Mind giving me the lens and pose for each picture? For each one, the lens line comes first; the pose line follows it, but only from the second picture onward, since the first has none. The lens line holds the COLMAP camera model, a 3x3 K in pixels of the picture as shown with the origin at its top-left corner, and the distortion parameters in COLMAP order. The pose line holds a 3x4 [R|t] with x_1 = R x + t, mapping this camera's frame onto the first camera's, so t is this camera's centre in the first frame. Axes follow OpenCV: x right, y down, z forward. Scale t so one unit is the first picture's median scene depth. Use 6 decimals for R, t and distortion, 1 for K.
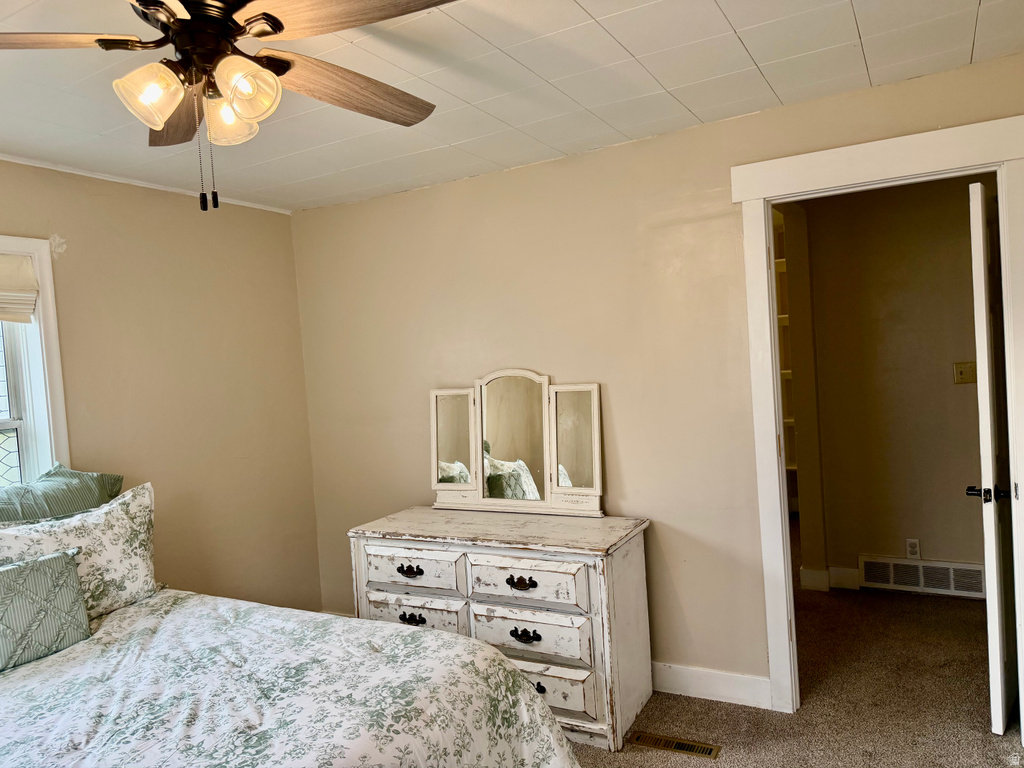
lens RADIAL K [[747.3, 0, 515.7], [0, 747.3, 388.2], [0, 0, 1]] dist [0.119087, -0.149083]
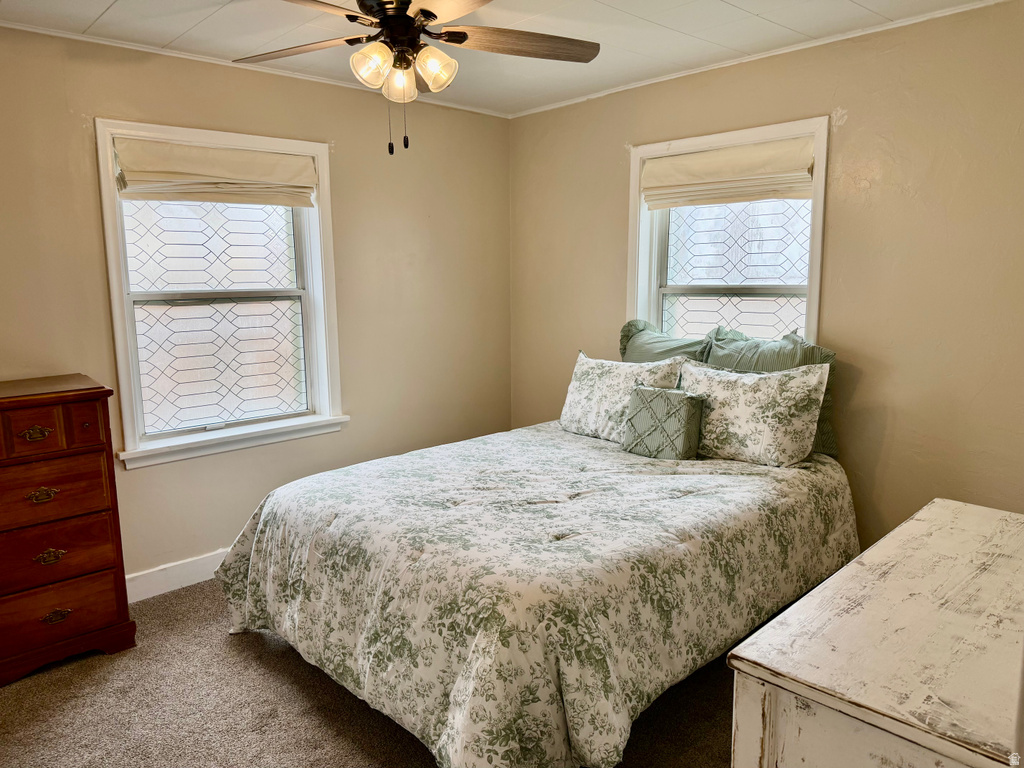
lens RADIAL K [[747.3, 0, 515.7], [0, 747.3, 388.2], [0, 0, 1]] dist [0.119087, -0.149083]
pose [[-0.331219, 0.208368, -0.920259, 0.752265], [-0.006532, 0.974782, 0.223065, -0.081160], [0.943531, 0.079895, -0.321505, 1.294538]]
